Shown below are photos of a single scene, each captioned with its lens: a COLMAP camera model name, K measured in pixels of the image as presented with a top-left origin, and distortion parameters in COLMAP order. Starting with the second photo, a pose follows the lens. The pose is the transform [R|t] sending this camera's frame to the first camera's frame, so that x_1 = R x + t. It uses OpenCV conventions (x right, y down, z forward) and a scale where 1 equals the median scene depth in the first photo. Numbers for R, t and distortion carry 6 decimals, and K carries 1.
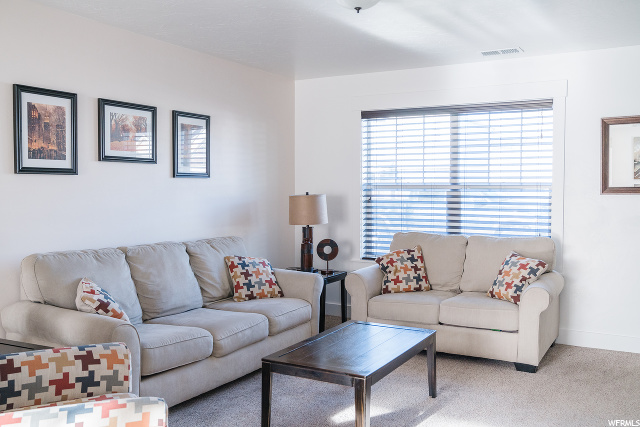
lens RADIAL K [[599.9, 0, 322.7], [0, 599.9, 207.8], [0, 0, 1]] dist [-0.011641, 0.000000]
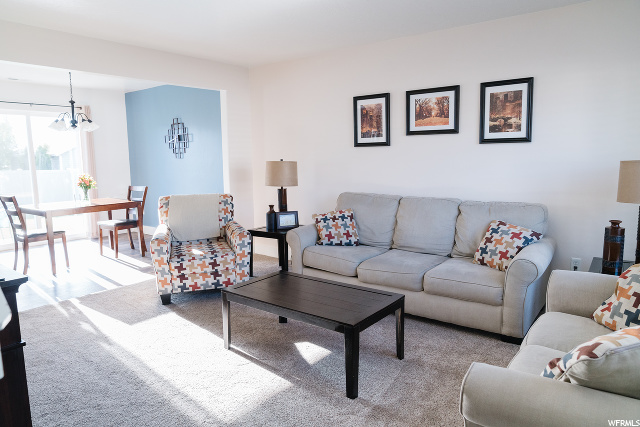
lens RADIAL K [[437.5, 0, 321.5], [0, 437.5, 215.4], [0, 0, 1]] dist [-0.023777, 0.000892]
pose [[-0.165005, 0.129237, -0.977789, 0.750794], [-0.021673, 0.990663, 0.134596, -0.025248], [0.986055, 0.043400, -0.160663, 1.017454]]
